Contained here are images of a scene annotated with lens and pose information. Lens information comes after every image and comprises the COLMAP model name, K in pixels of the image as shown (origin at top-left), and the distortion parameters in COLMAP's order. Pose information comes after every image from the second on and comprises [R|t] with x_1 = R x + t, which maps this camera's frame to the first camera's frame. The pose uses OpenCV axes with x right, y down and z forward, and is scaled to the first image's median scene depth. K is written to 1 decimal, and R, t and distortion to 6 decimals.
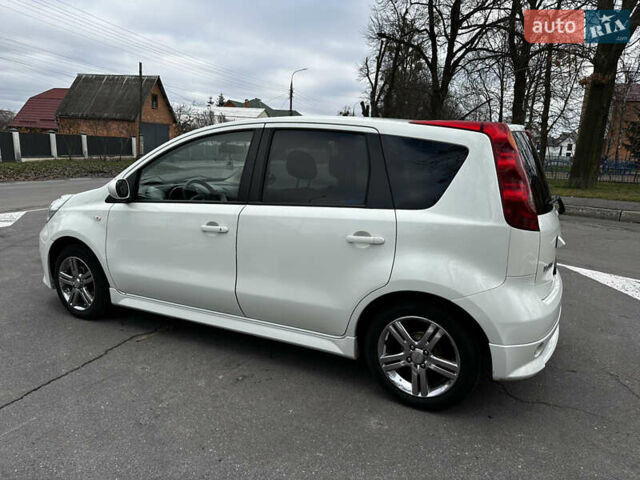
lens RADIAL K [[456.9, 0, 317.4], [0, 456.9, 242.9], [0, 0, 1]] dist [0.020319, -0.028781]
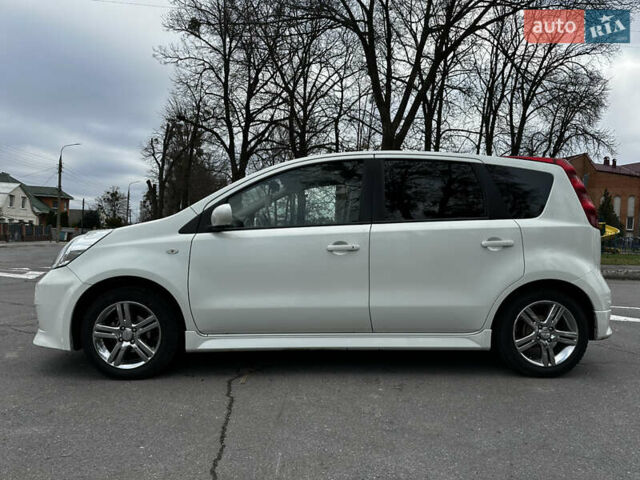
lens RADIAL K [[453.9, 0, 322.1], [0, 453.9, 235.5], [0, 0, 1]] dist [0.030330, -0.009029]
pose [[0.872070, -0.007316, 0.489326, -0.613875], [0.102314, 0.980517, -0.167683, 0.086917], [-0.478566, 0.196296, 0.855829, 0.110164]]
